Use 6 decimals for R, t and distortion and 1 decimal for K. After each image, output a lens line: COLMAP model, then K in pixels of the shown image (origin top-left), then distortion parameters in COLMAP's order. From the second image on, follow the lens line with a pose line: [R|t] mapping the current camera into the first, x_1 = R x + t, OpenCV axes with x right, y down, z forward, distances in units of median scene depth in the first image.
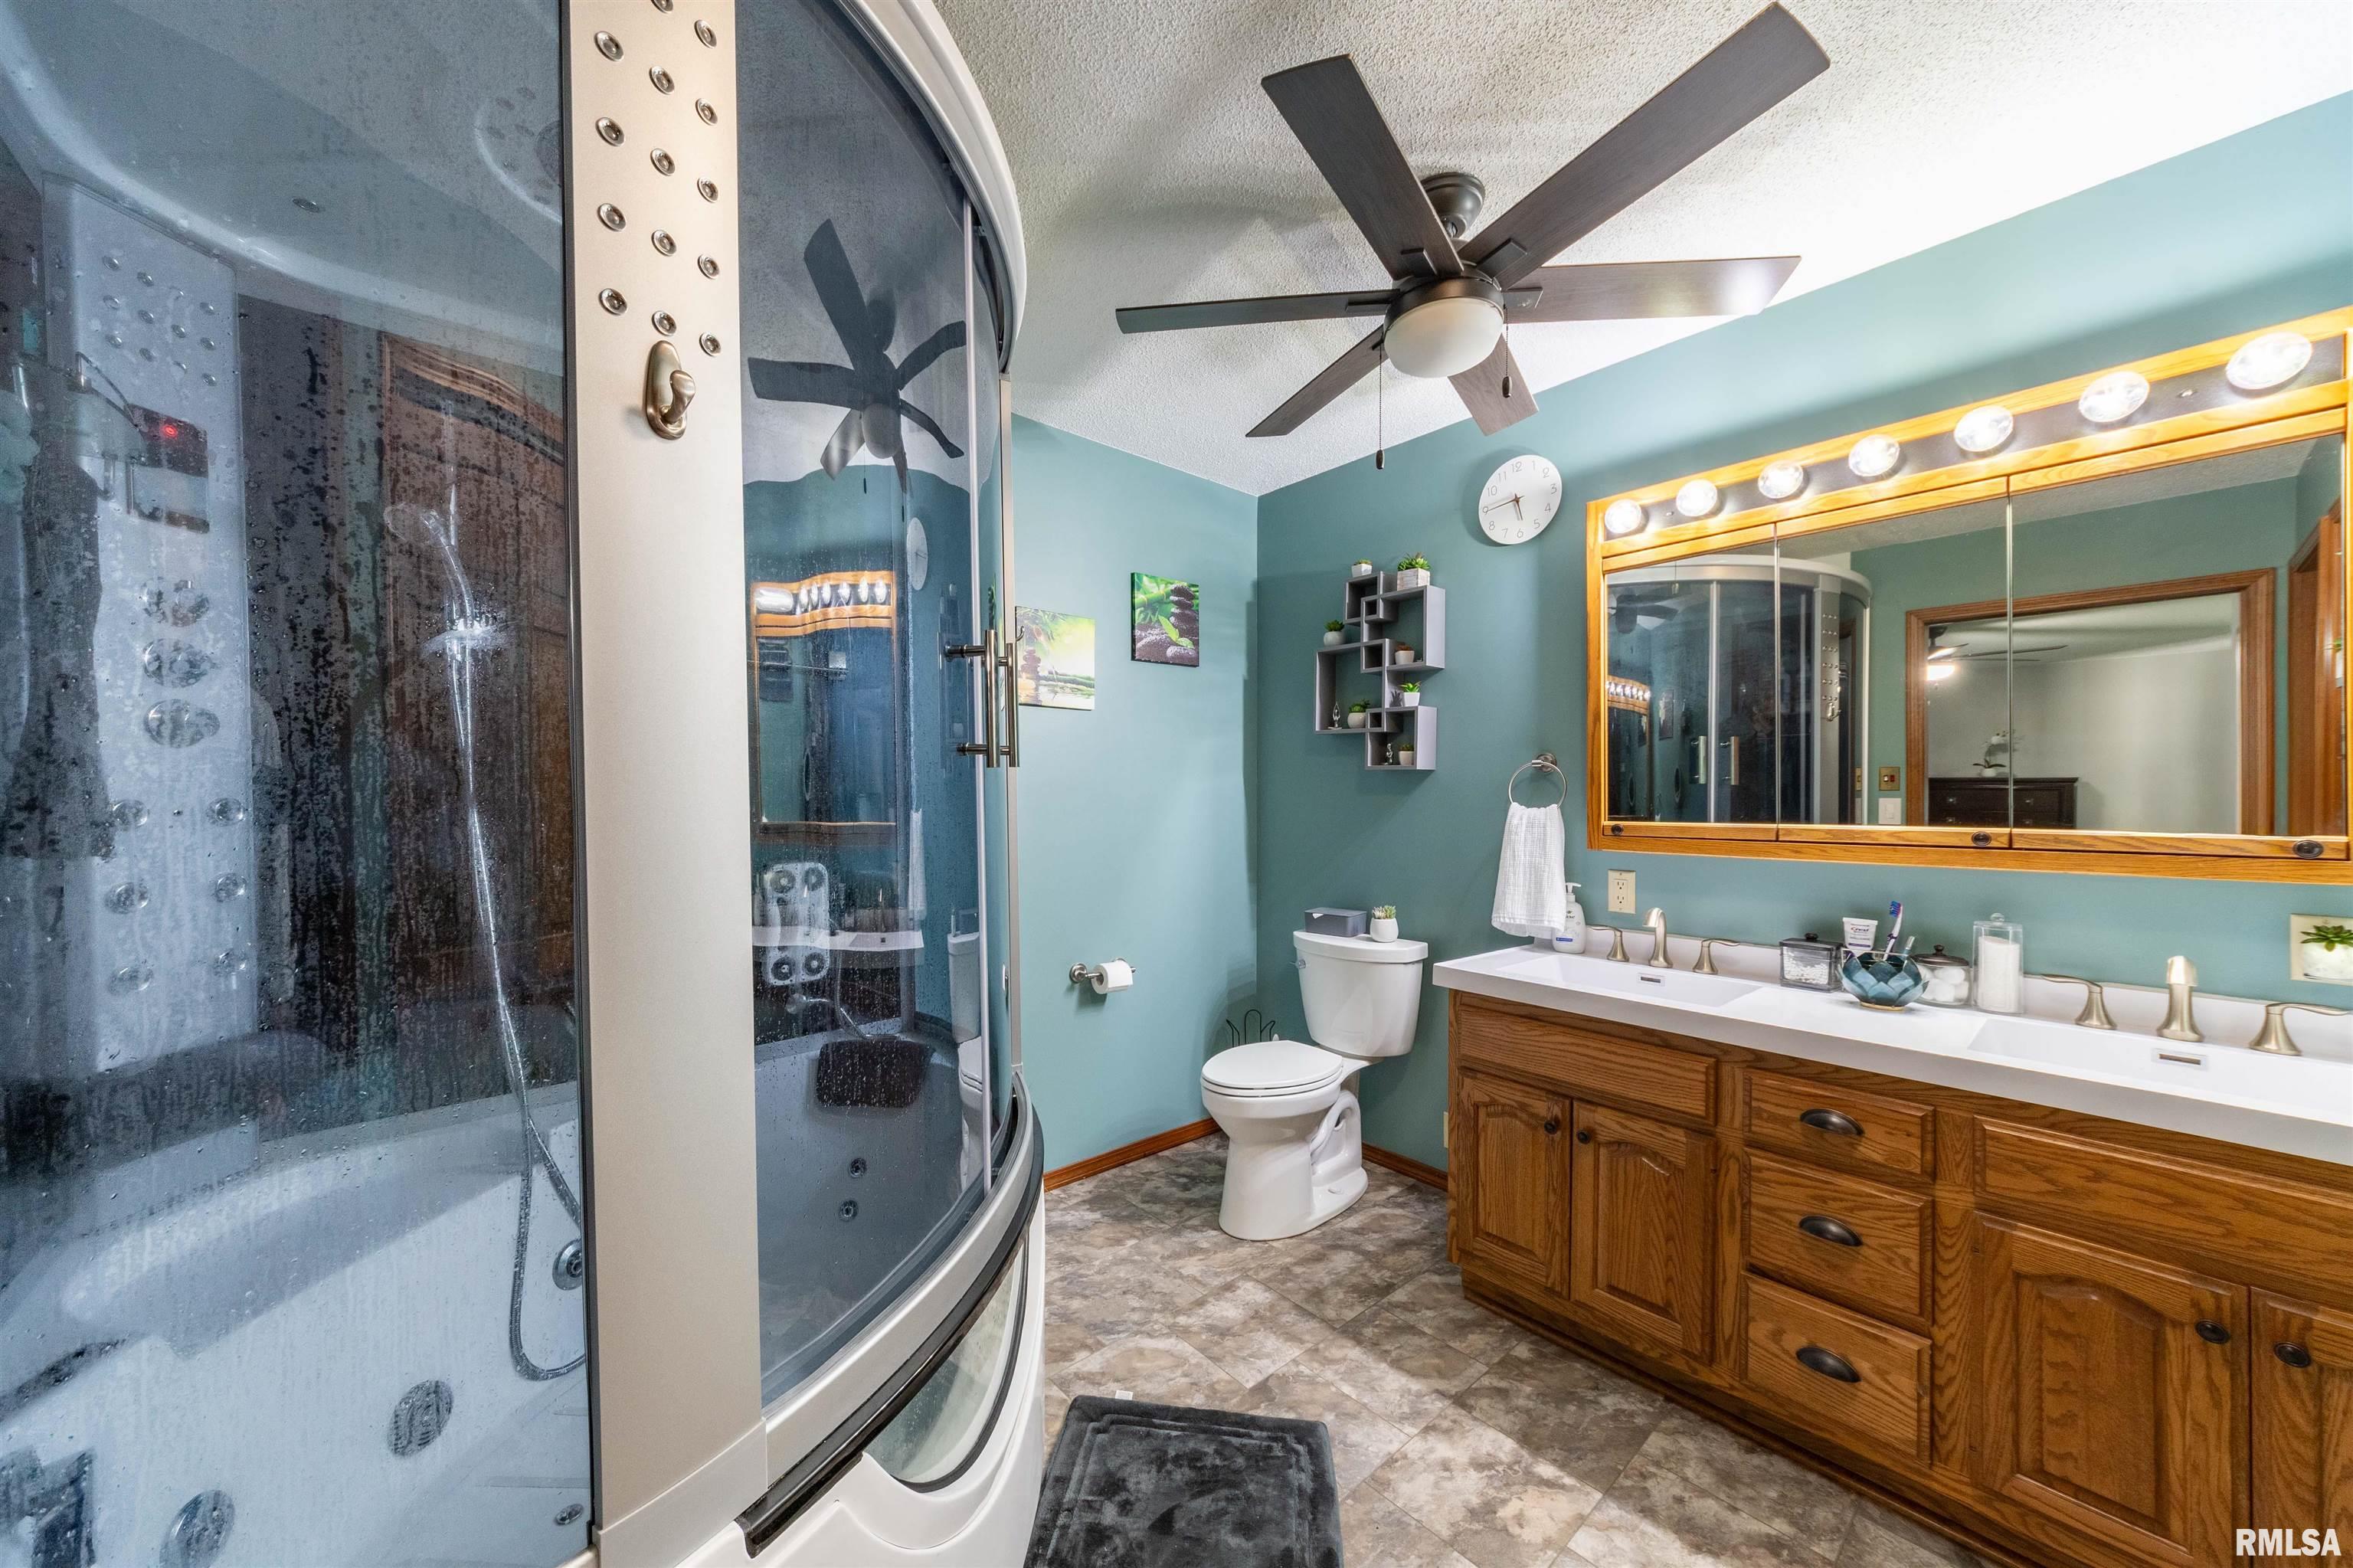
lens RADIAL K [[846.7, 0, 1173.0], [0, 846.7, 787.8], [0, 0, 1]] dist [-0.000762, -0.000079]
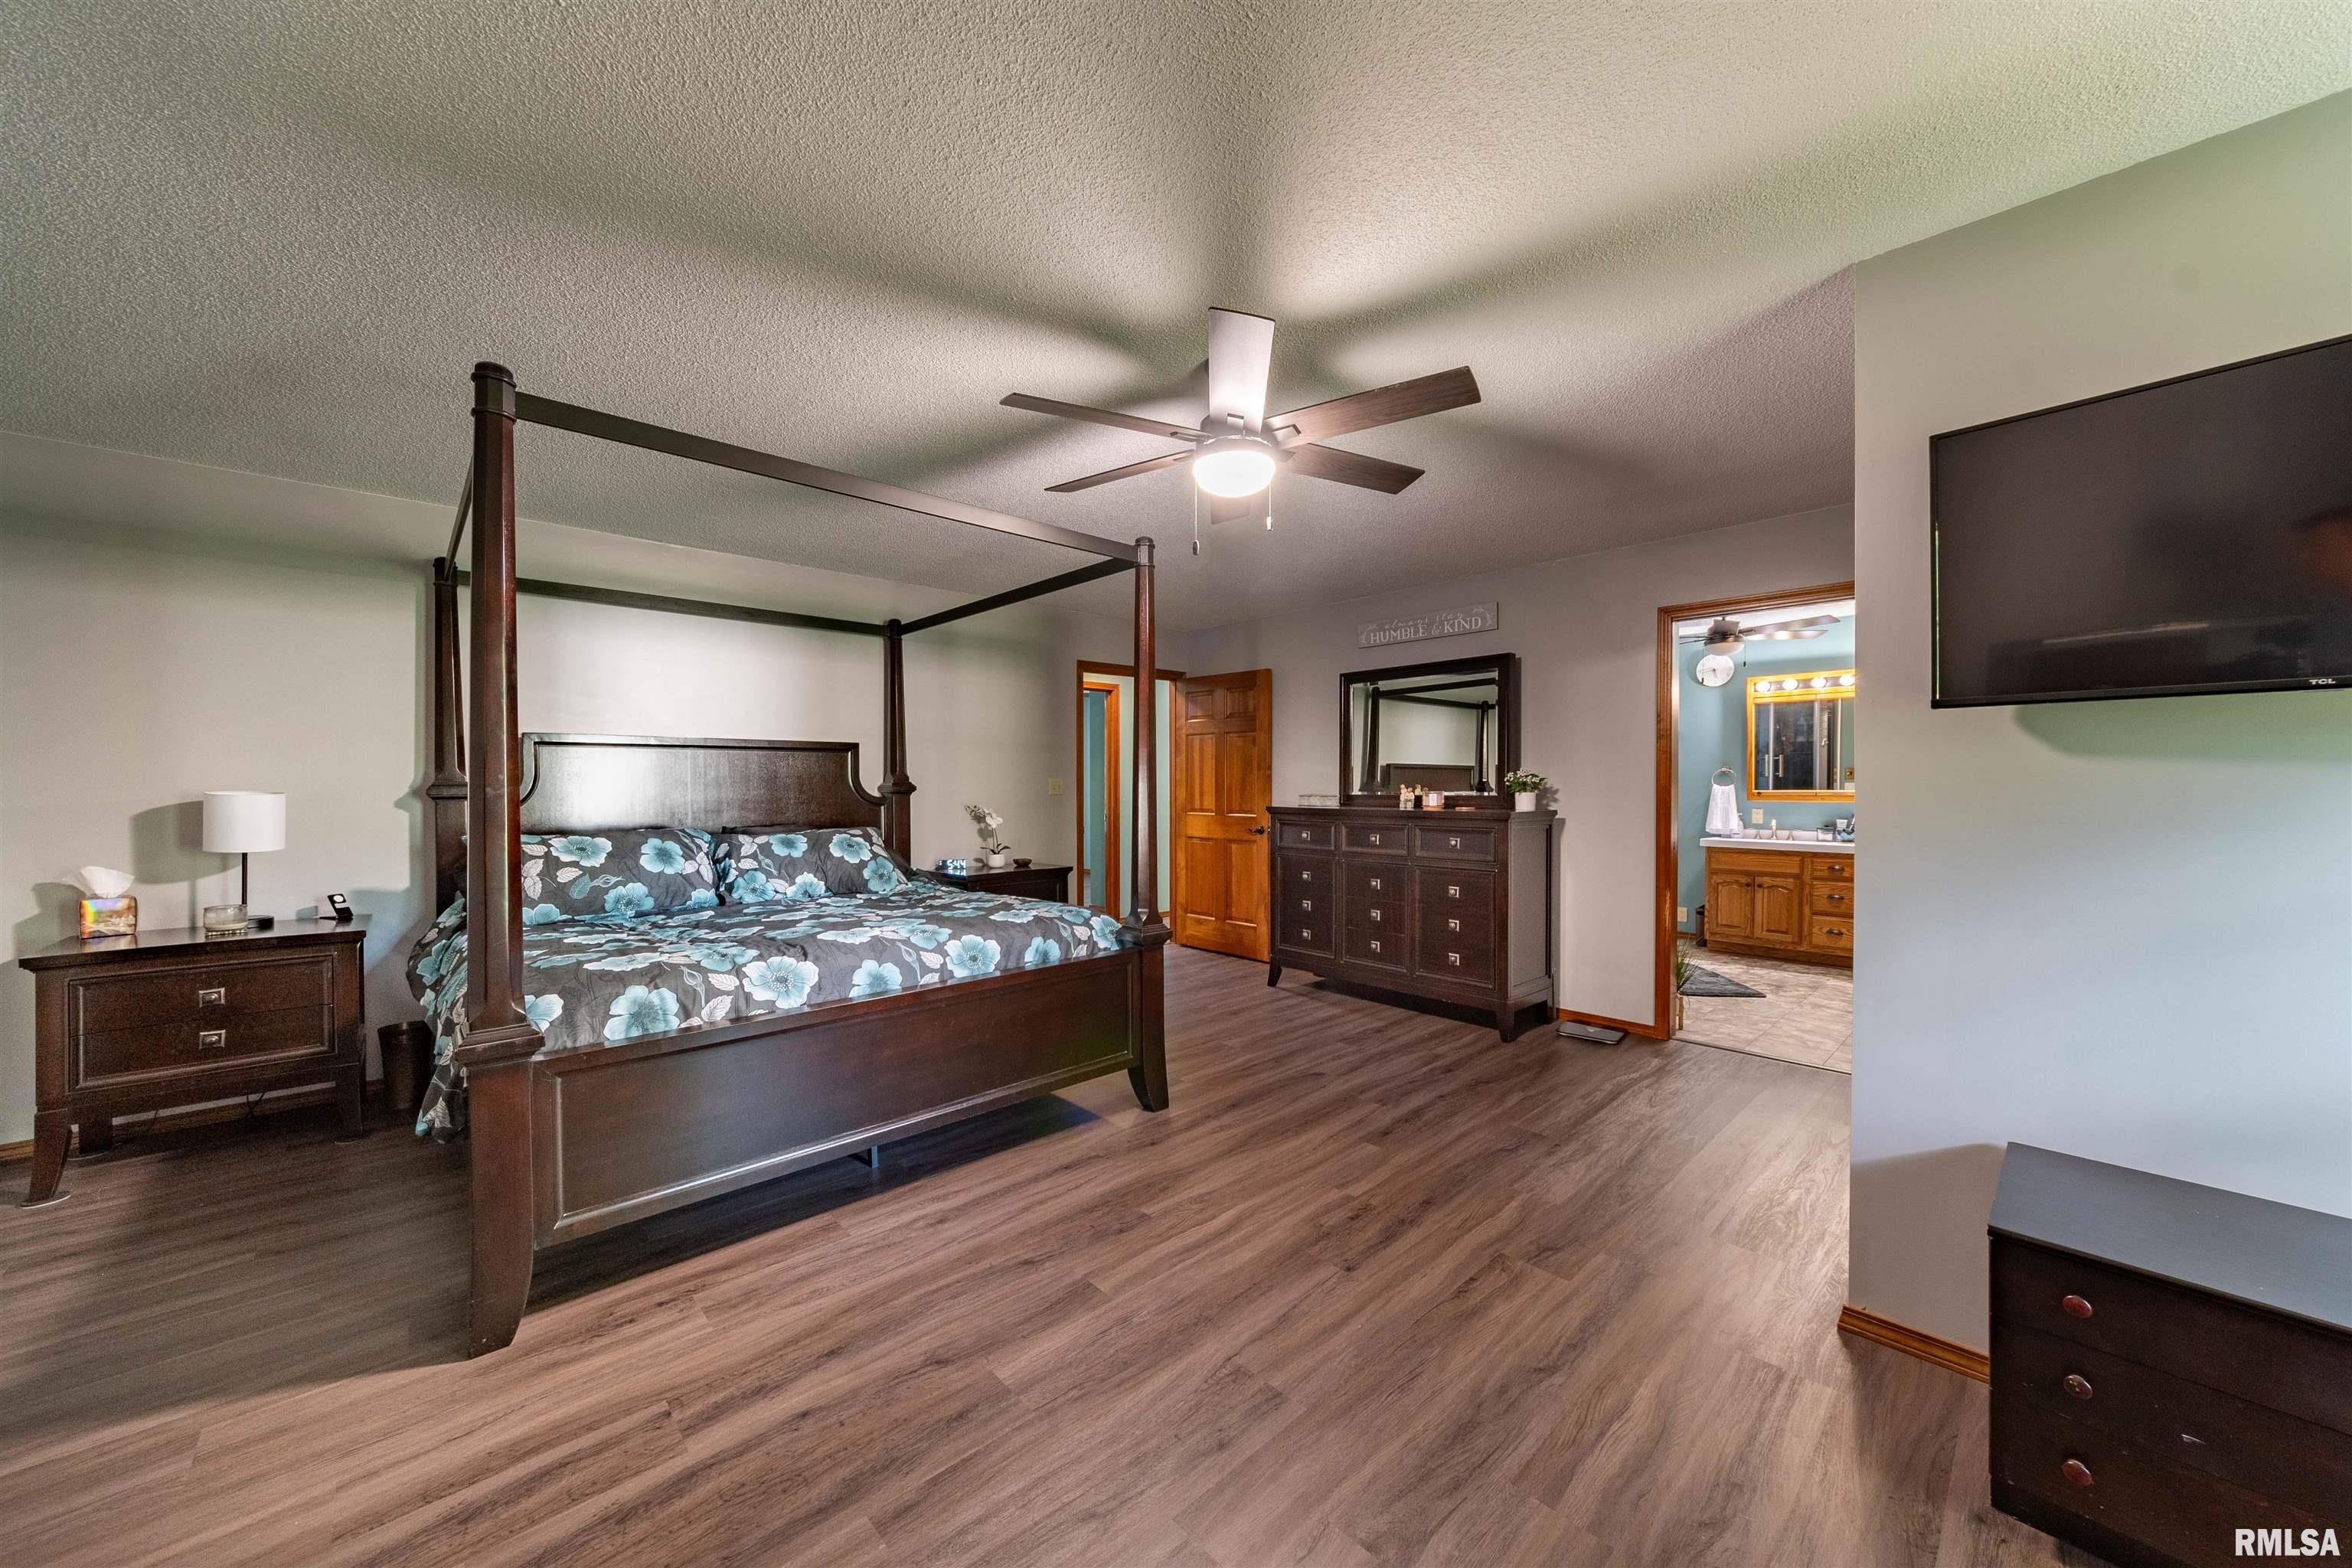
lens RADIAL K [[846.3, 0, 1180.2], [0, 846.3, 787.7], [0, 0, 1]] dist [-0.000762, -0.000079]
pose [[0.999447, 0.000261, 0.033261, -1.756885], [-0.000435, 0.999986, 0.005202, 0.020069], [-0.033259, -0.005213, 0.999433, -2.066102]]
